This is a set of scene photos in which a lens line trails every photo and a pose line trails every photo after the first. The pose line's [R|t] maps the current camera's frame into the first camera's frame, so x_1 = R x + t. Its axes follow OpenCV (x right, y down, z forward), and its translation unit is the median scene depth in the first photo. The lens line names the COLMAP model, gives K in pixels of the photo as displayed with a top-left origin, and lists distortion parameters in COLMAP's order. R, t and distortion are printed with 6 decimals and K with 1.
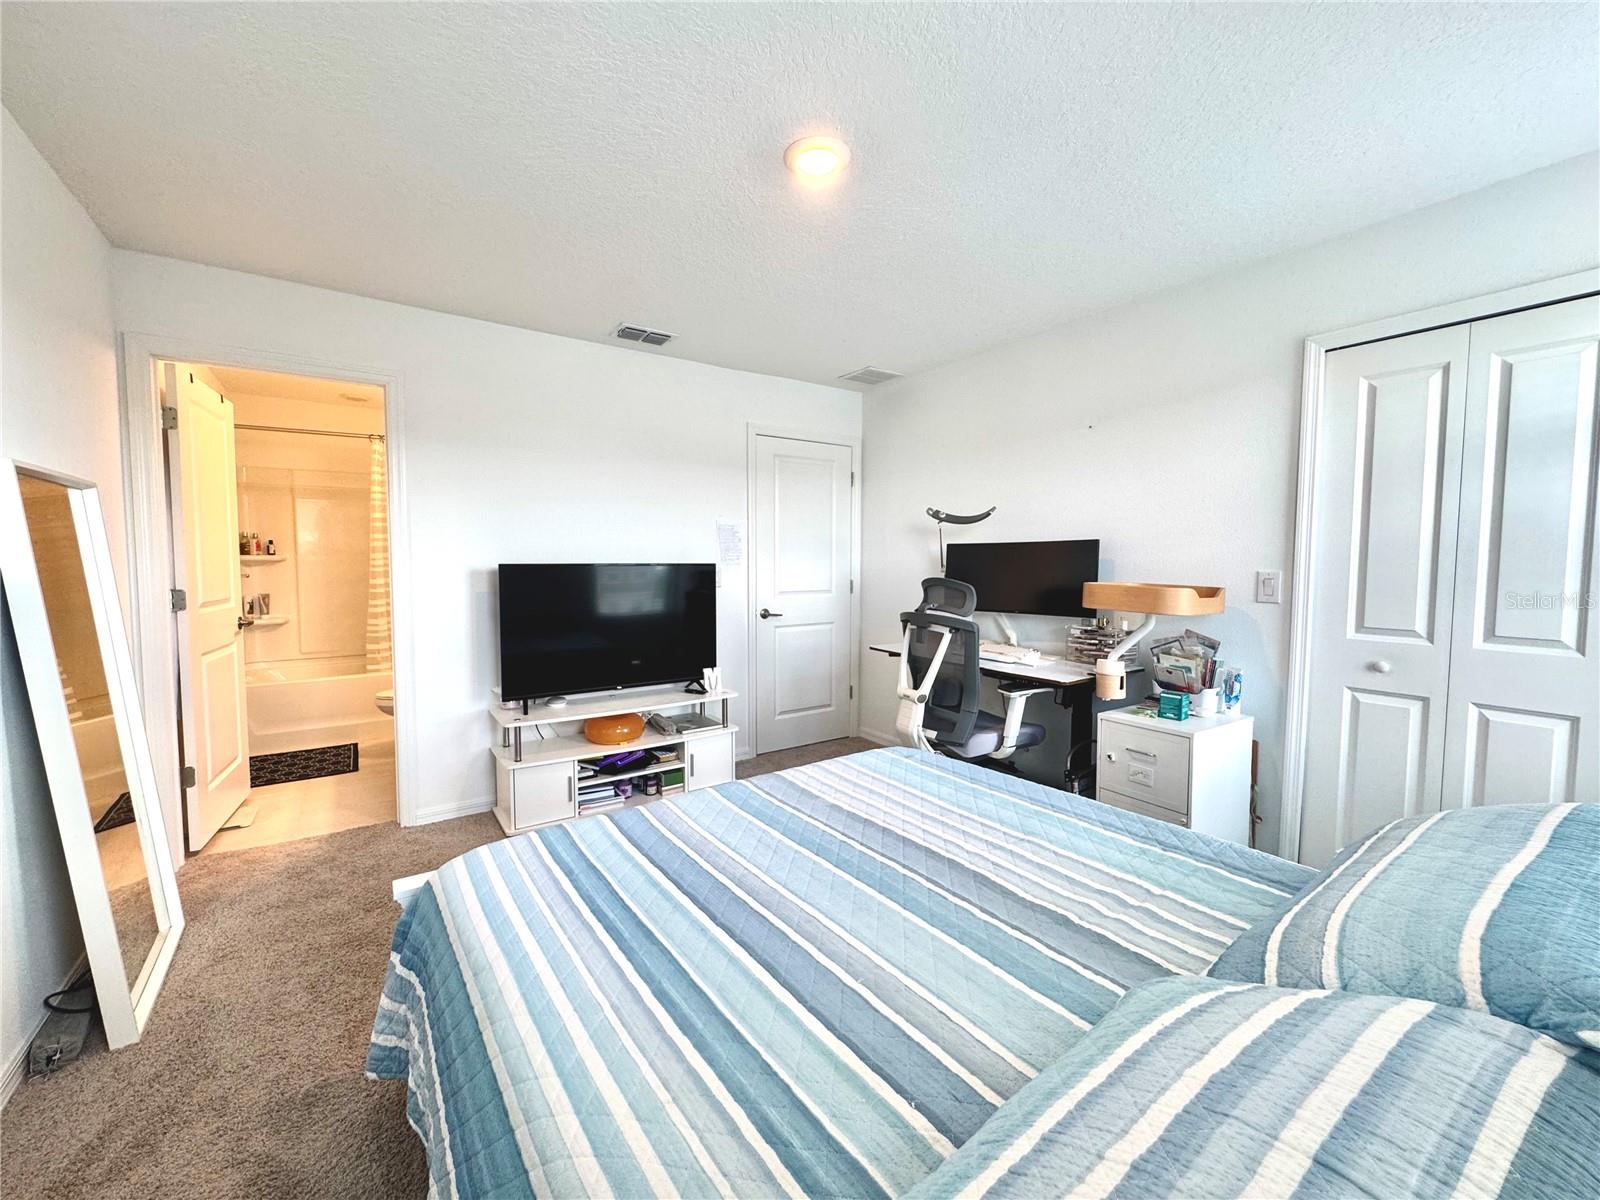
lens RADIAL K [[639.1, 0, 799.8], [0, 639.1, 597.7], [0, 0, 1]] dist [-0.003740, 0.001043]
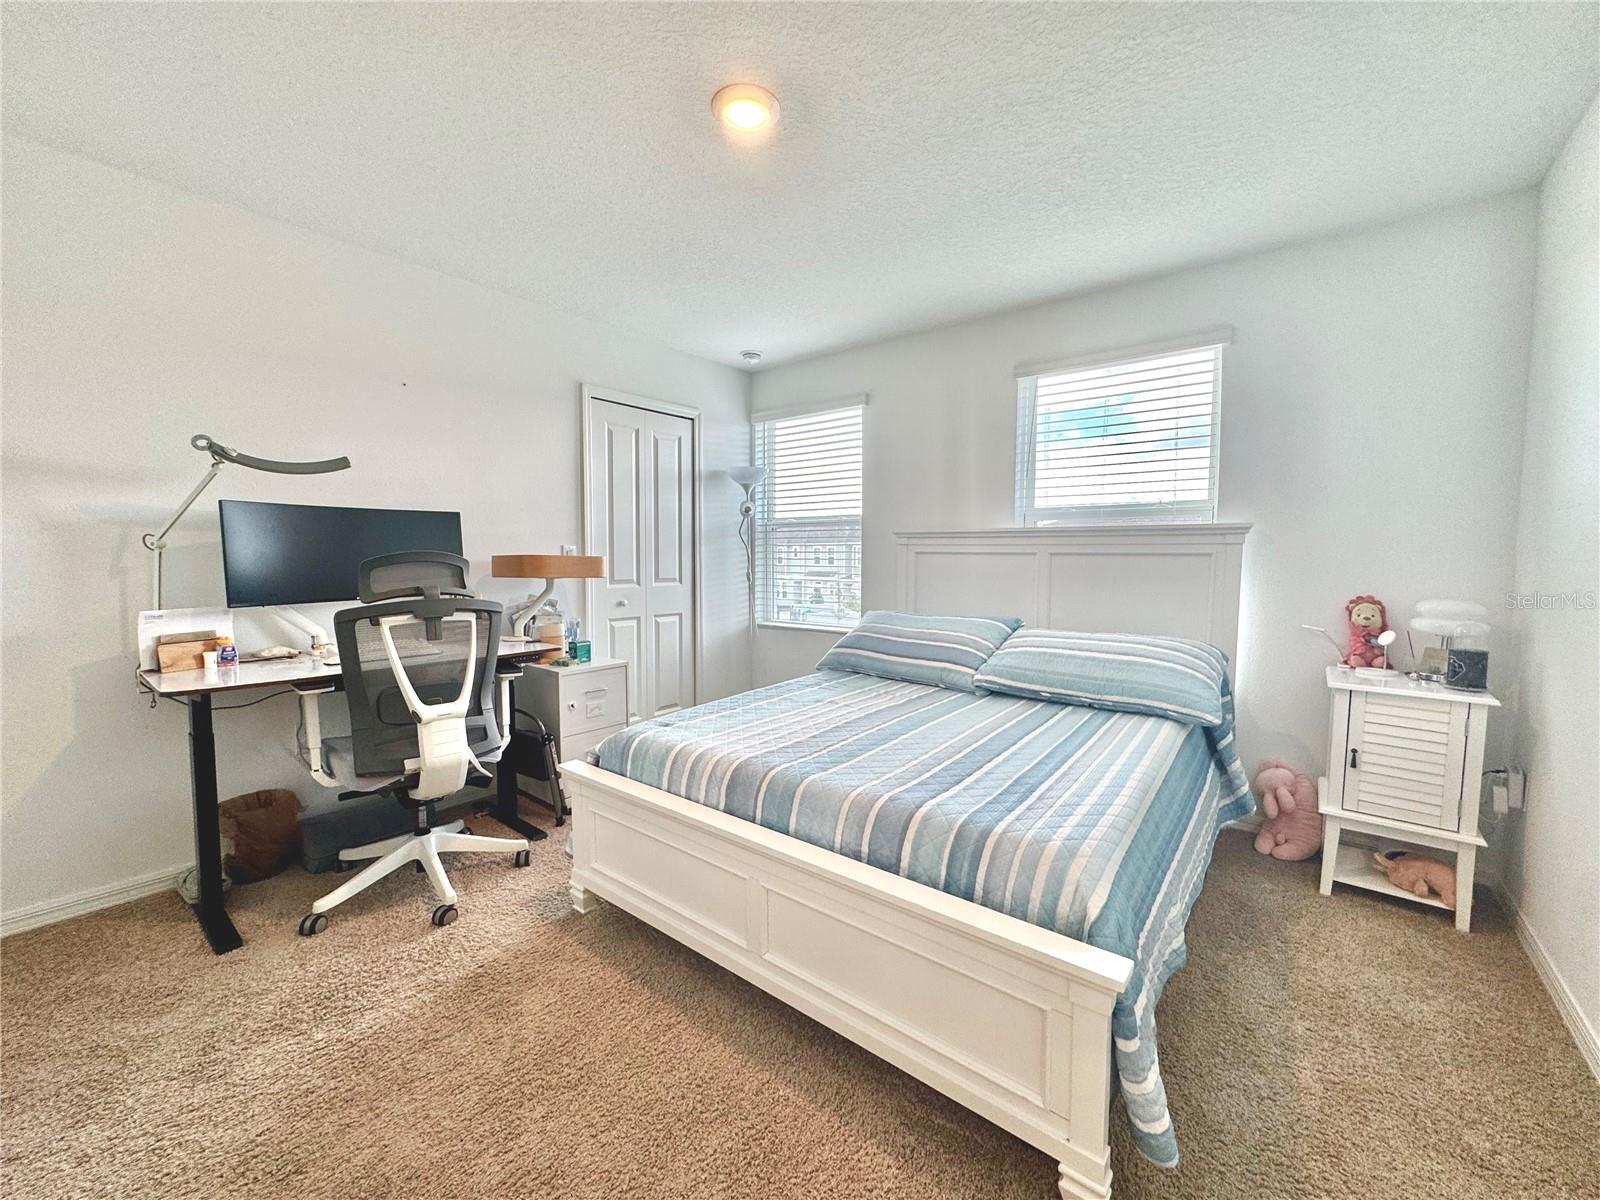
lens RADIAL K [[639.1, 0, 798.1], [0, 639.1, 600.9], [0, 0, 1]] dist [-0.003740, 0.001043]
pose [[-0.284485, -0.071457, 0.956014, -0.720570], [0.054093, 0.994433, 0.090425, -0.020156], [-0.957153, 0.077438, -0.279036, 0.926515]]
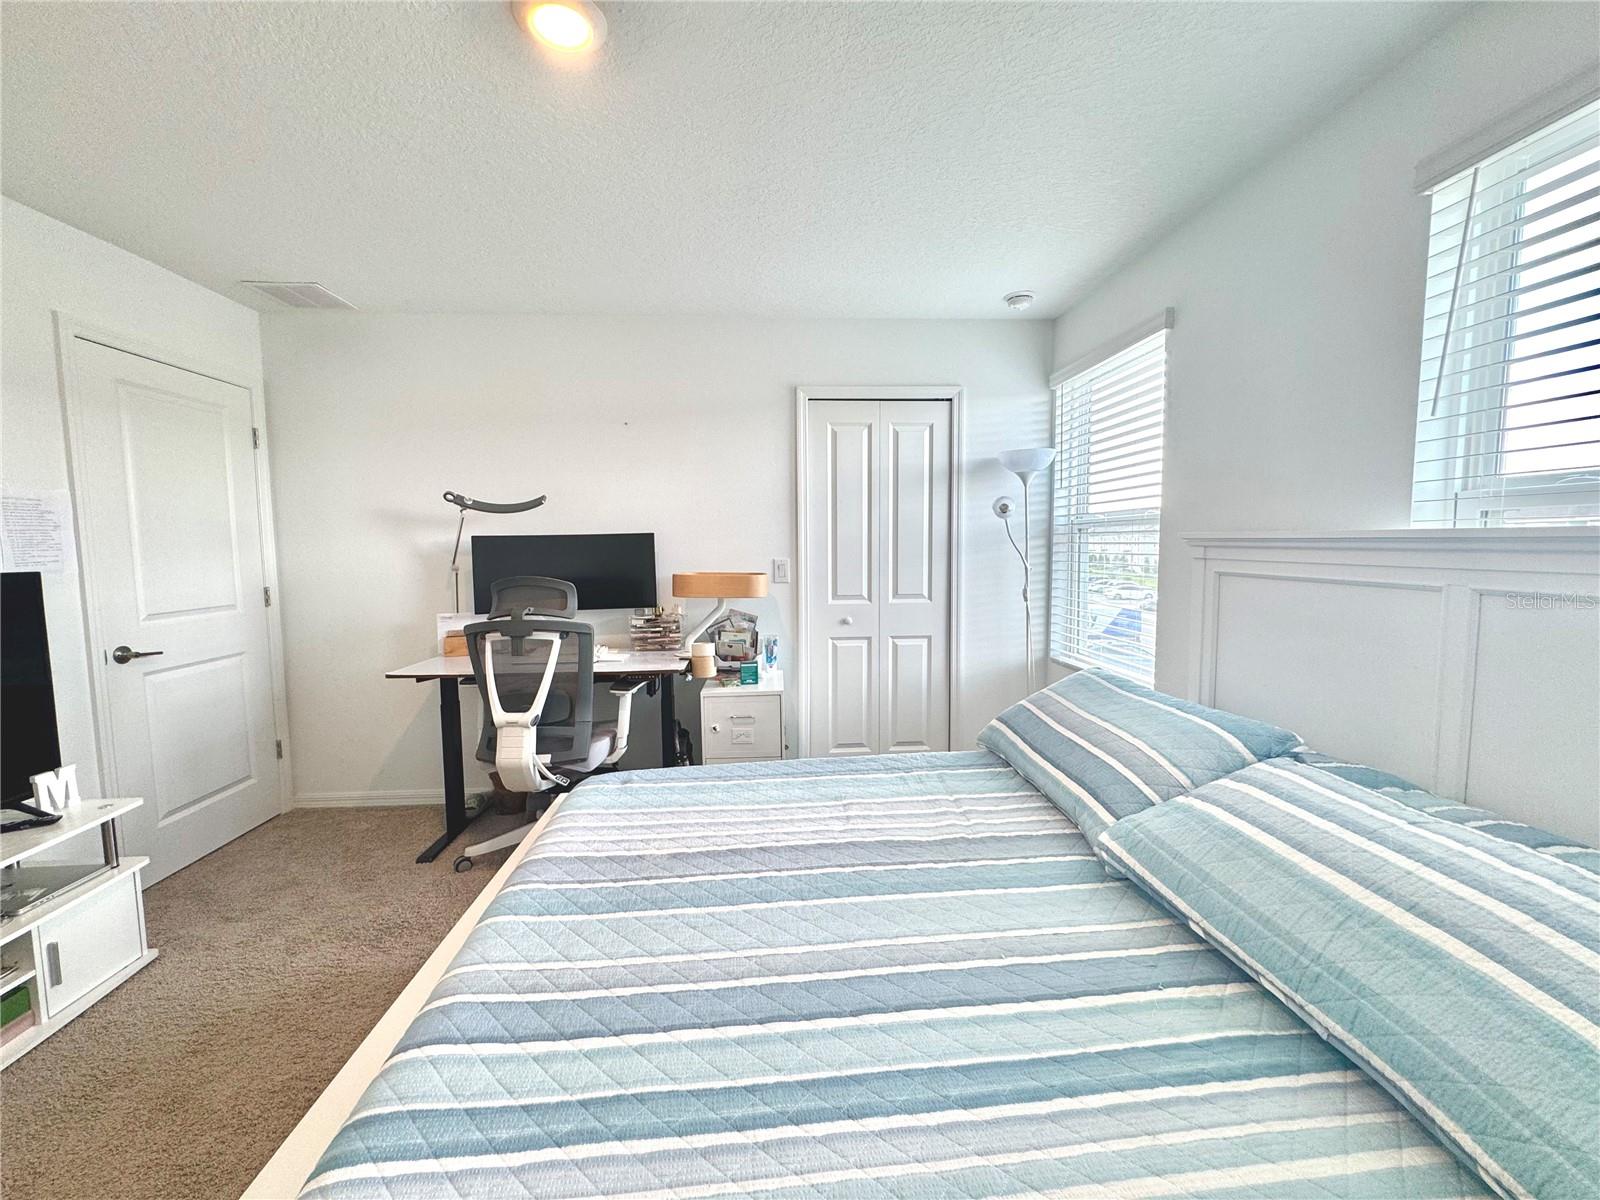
lens RADIAL K [[639.1, 0, 797.9], [0, 639.1, 597.9], [0, 0, 1]] dist [-0.003740, 0.001043]
pose [[0.512606, -0.079511, 0.854934, -0.382200], [0.064064, 0.996469, 0.054262, -0.030674], [-0.856230, 0.026955, 0.515890, 0.294043]]
